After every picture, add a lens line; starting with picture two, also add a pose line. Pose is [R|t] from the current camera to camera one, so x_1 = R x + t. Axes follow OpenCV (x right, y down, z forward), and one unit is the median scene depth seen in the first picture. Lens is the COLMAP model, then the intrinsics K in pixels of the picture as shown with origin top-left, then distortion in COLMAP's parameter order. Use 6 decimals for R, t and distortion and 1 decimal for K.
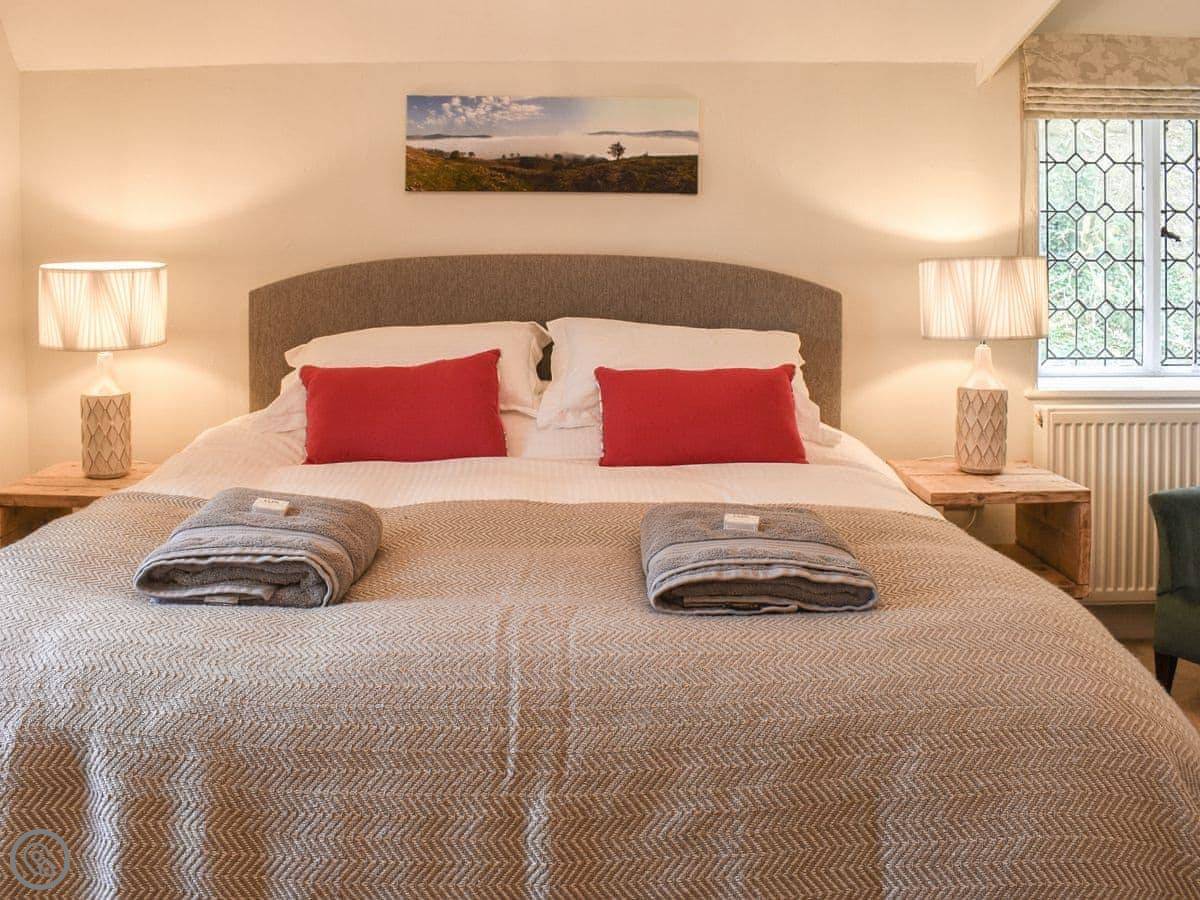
lens RADIAL K [[1125.0, 0, 643.2], [0, 1125.0, 375.5], [0, 0, 1]] dist [-0.103958, 0.024028]
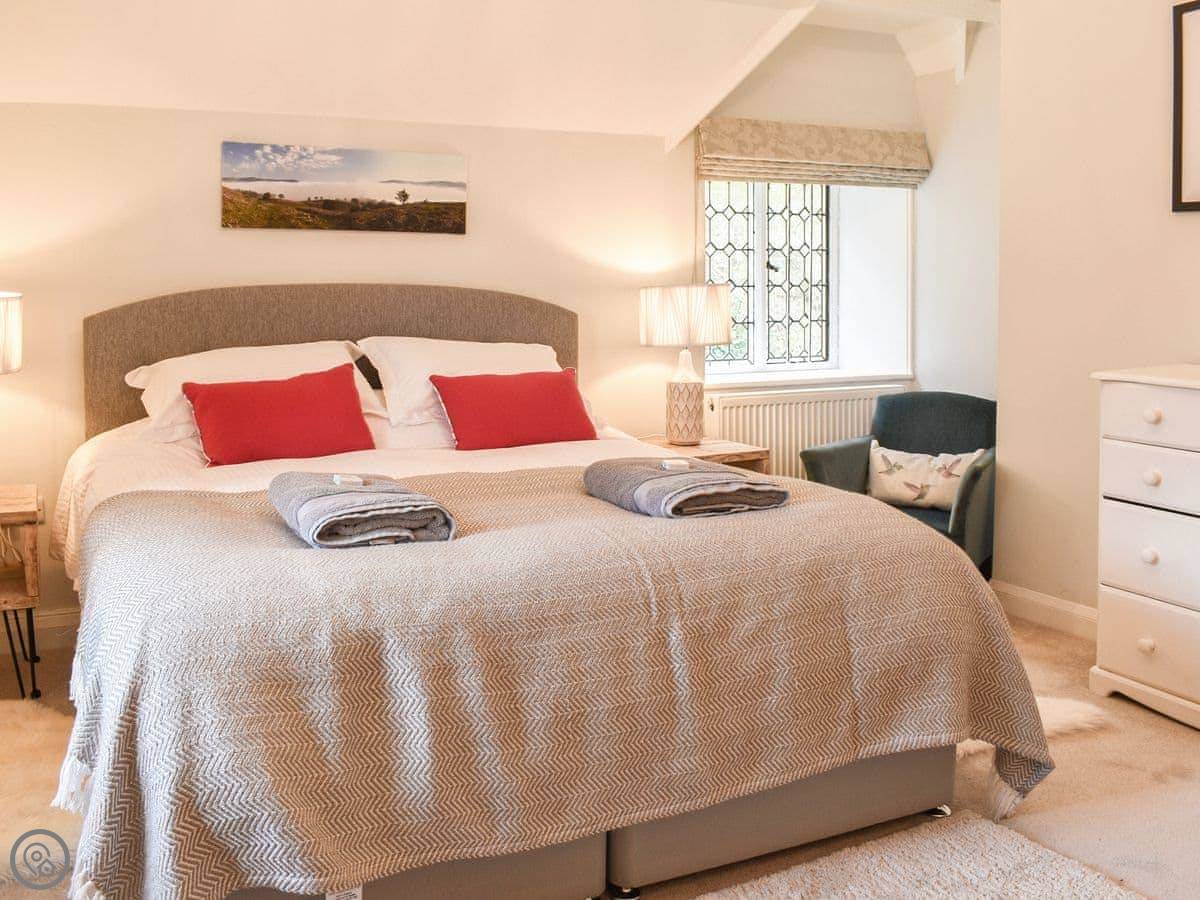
lens RADIAL K [[1090.2, 0, 600.0], [0, 1090.2, 450.0], [0, 0, 1]] dist [-0.061812, 0.004927]
pose [[0.905169, -0.063930, 0.420217, -0.342178], [0.044399, 0.997437, 0.056108, 0.014332], [-0.422727, -0.032130, 0.905687, -0.152468]]
